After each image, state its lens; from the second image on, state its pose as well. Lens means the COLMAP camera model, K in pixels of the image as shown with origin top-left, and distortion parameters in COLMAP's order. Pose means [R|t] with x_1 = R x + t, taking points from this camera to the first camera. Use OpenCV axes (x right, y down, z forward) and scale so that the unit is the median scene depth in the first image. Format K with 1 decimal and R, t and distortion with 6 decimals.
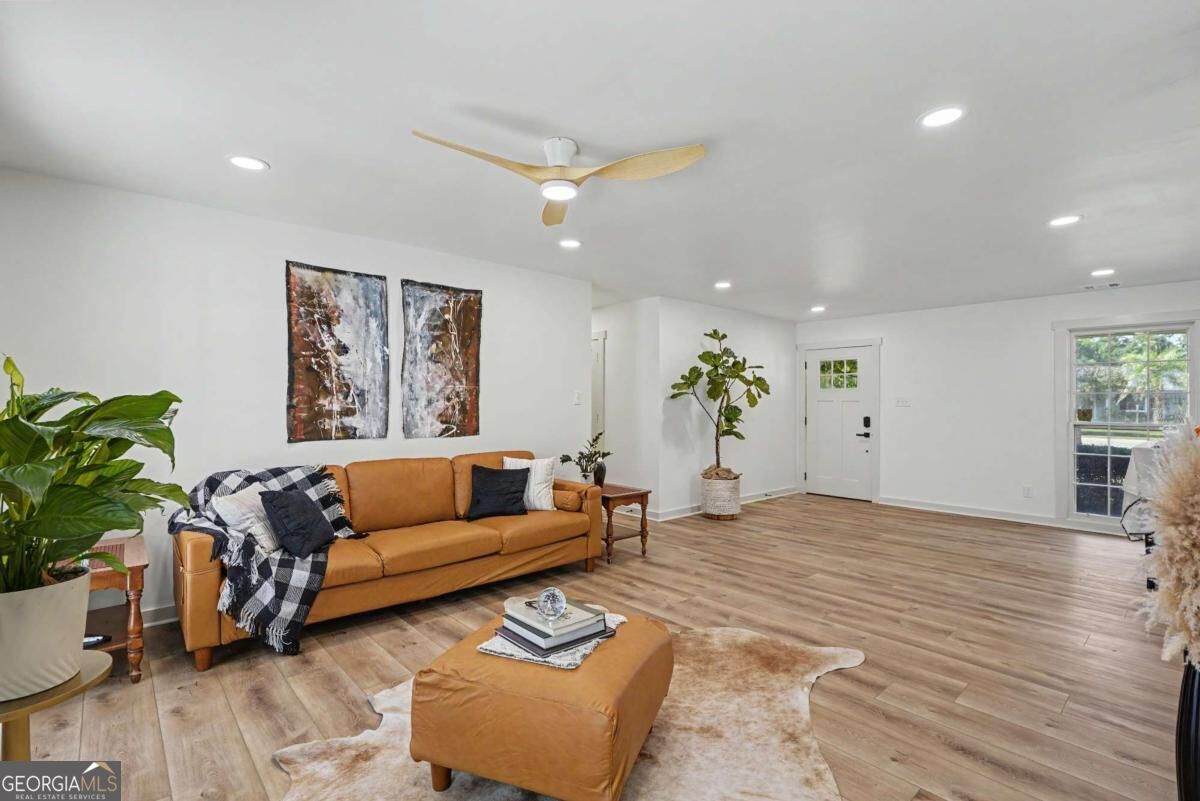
lens RADIAL K [[553.6, 0, 600.0], [0, 553.6, 400.5], [0, 0, 1]] dist [-0.002193, -0.000312]
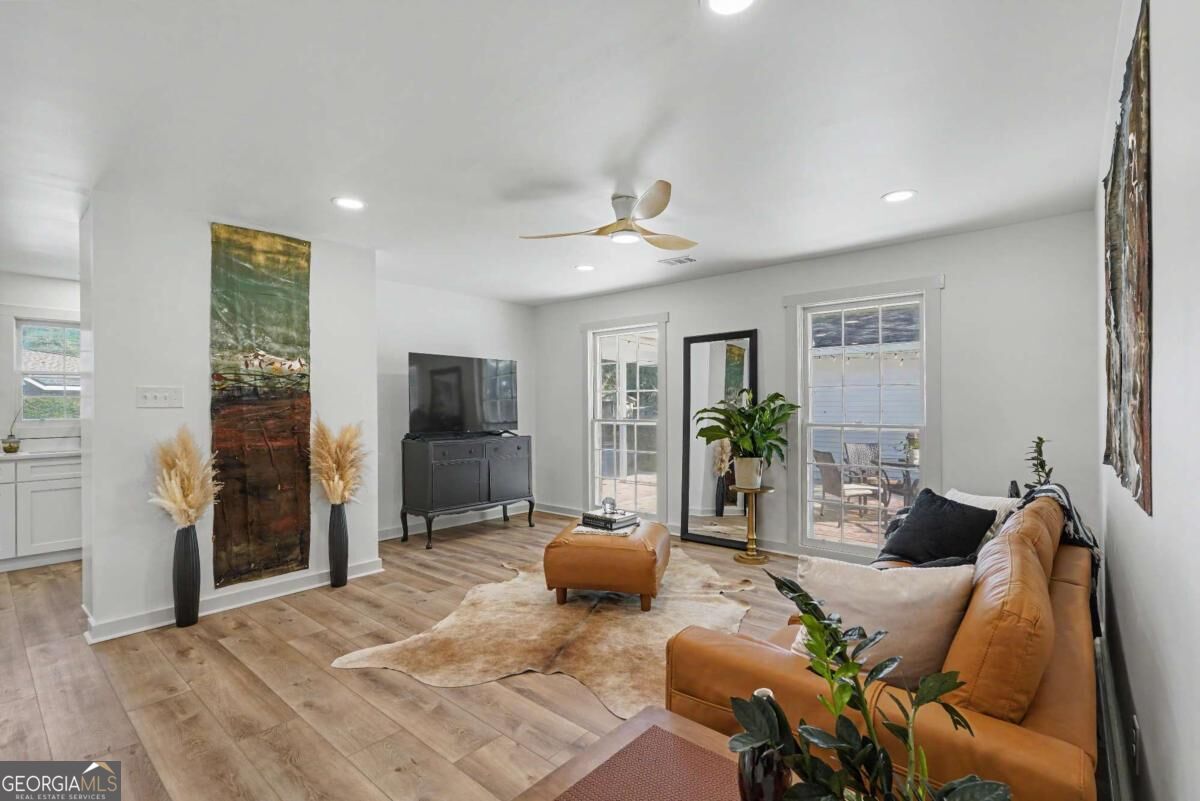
lens RADIAL K [[553.6, 0, 600.0], [0, 553.6, 400.5], [0, 0, 1]] dist [-0.002193, -0.000312]
pose [[-0.992286, -0.001338, -0.123960, 0.107232], [-0.000009, 0.999943, -0.010722, 0.006039], [0.123967, -0.010638, -0.992229, 1.655566]]
